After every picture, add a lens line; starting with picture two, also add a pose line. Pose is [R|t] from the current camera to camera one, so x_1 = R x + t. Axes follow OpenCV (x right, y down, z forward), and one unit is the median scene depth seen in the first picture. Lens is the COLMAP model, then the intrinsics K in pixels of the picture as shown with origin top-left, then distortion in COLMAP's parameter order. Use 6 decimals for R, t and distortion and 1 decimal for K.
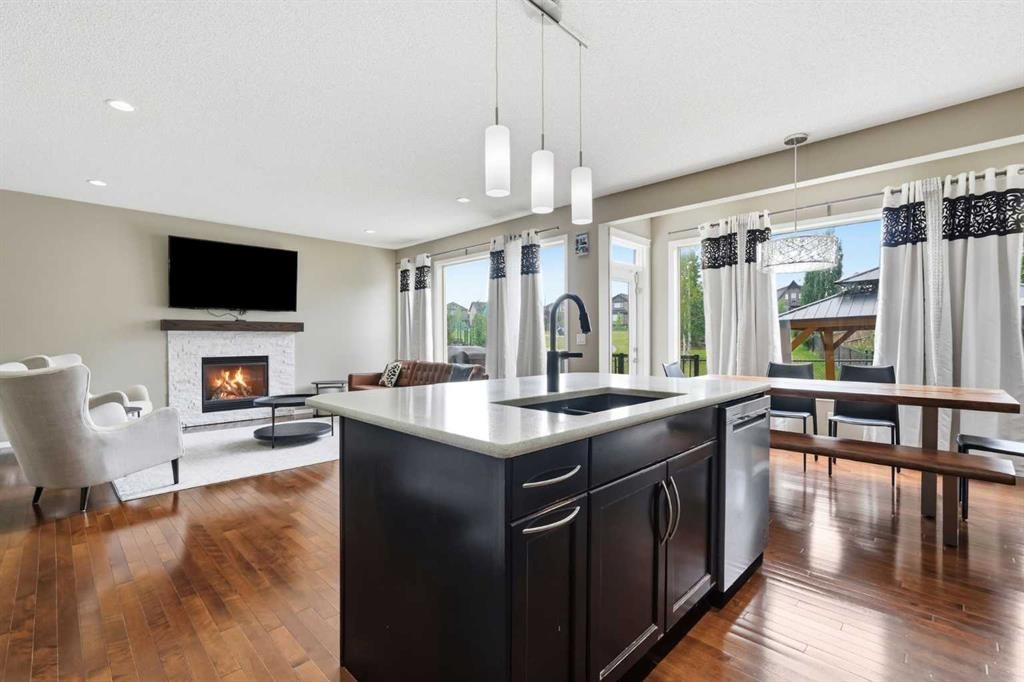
lens RADIAL K [[457.4, 0, 504.7], [0, 457.4, 341.5], [0, 0, 1]] dist [0.000563, 0.000352]
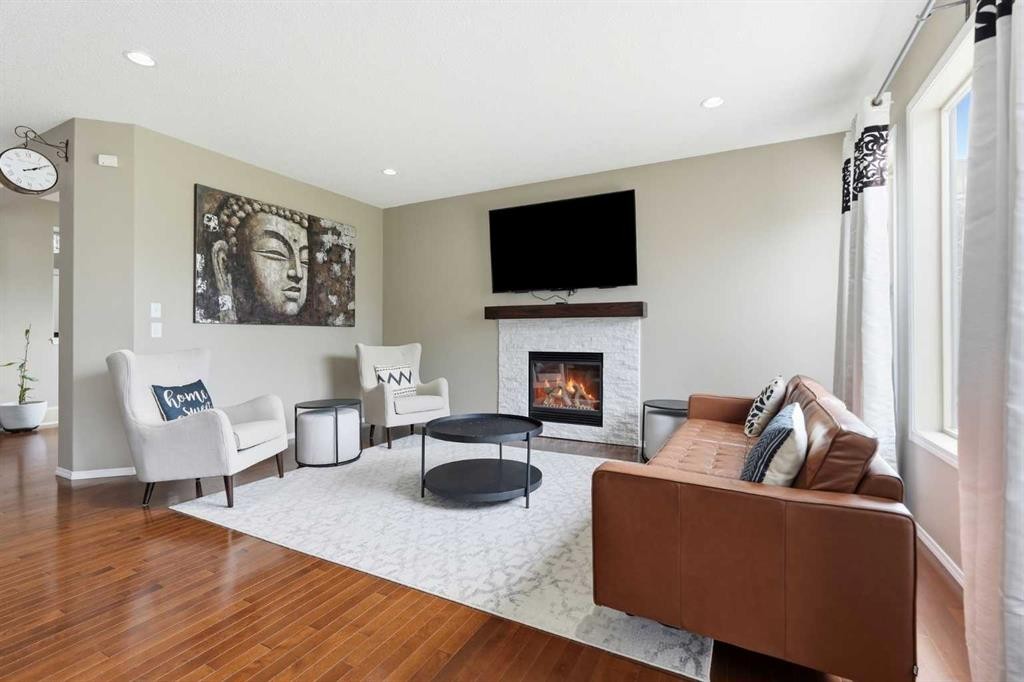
lens RADIAL K [[462.7, 0, 510.3], [0, 462.7, 334.1], [0, 0, 1]] dist [-0.002097, 0.000300]
pose [[0.301314, 0.000460, -0.953525, 0.105966], [-0.006343, 0.999979, -0.001522, 0.005047], [0.953504, 0.006507, 0.301311, 0.661850]]
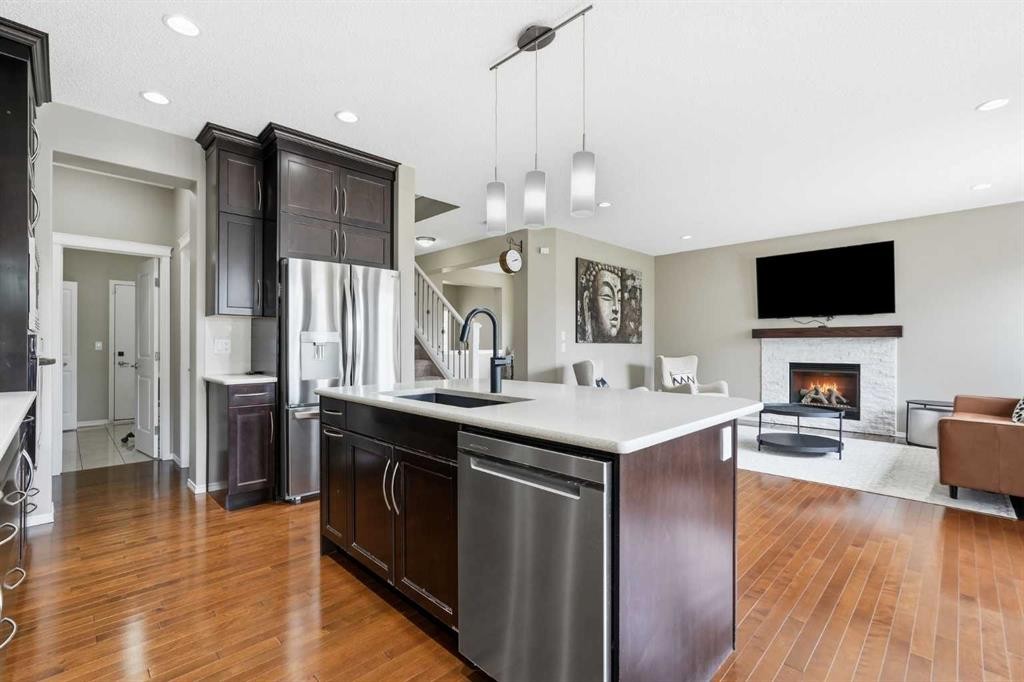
lens RADIAL K [[452.5, 0, 512.8], [0, 452.5, 344.2], [0, 0, 1]] dist [-0.006251, 0.000562]
pose [[0.010657, 0.000935, -0.999943, 0.368656], [-0.006113, 0.999981, 0.000870, -0.004672], [0.999925, 0.006103, 0.010662, 0.306036]]
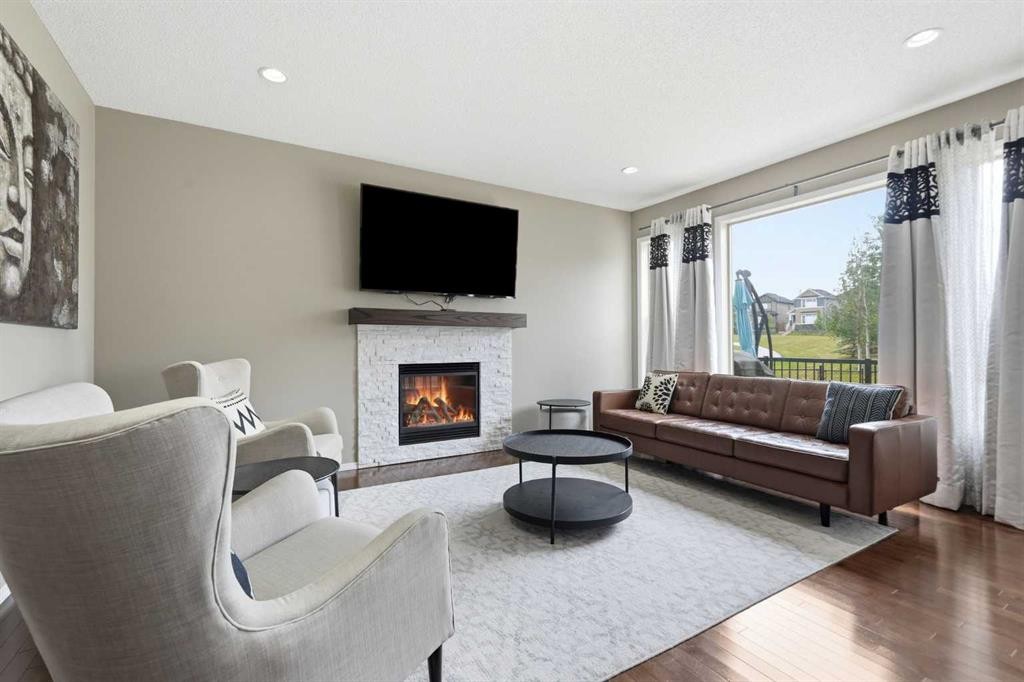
lens RADIAL K [[452.5, 0, 512.8], [0, 452.5, 344.2], [0, 0, 1]] dist [-0.006251, 0.000562]
pose [[0.970937, -0.000327, -0.239337, -0.306904], [-0.000990, 0.999985, -0.005380, 0.007622], [0.239335, 0.005461, 0.970922, 0.351426]]
